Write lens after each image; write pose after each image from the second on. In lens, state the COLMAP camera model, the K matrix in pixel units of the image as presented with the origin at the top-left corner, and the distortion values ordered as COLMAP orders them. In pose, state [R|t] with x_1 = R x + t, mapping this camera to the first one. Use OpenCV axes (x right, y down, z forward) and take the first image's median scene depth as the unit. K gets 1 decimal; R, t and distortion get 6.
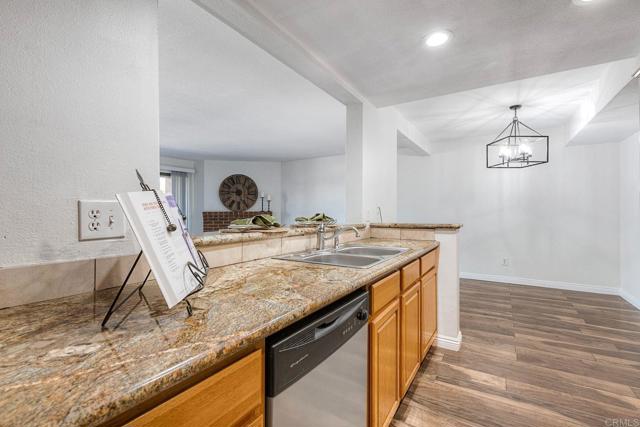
lens RADIAL K [[290.8, 0, 328.6], [0, 290.8, 209.9], [0, 0, 1]] dist [-0.000052, 0.000059]
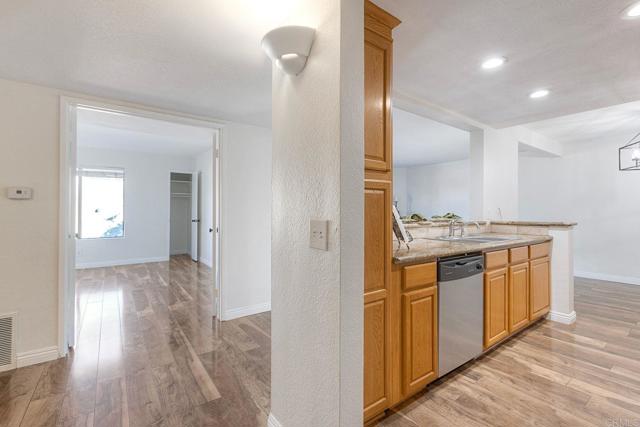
lens RADIAL K [[290.8, 0, 328.6], [0, 290.8, 209.9], [0, 0, 1]] dist [-0.000052, 0.000059]
pose [[0.925128, 0.001093, -0.379654, -0.033088], [-0.000608, 0.999999, 0.001398, -0.004594], [0.379655, -0.001062, 0.925128, -0.492094]]
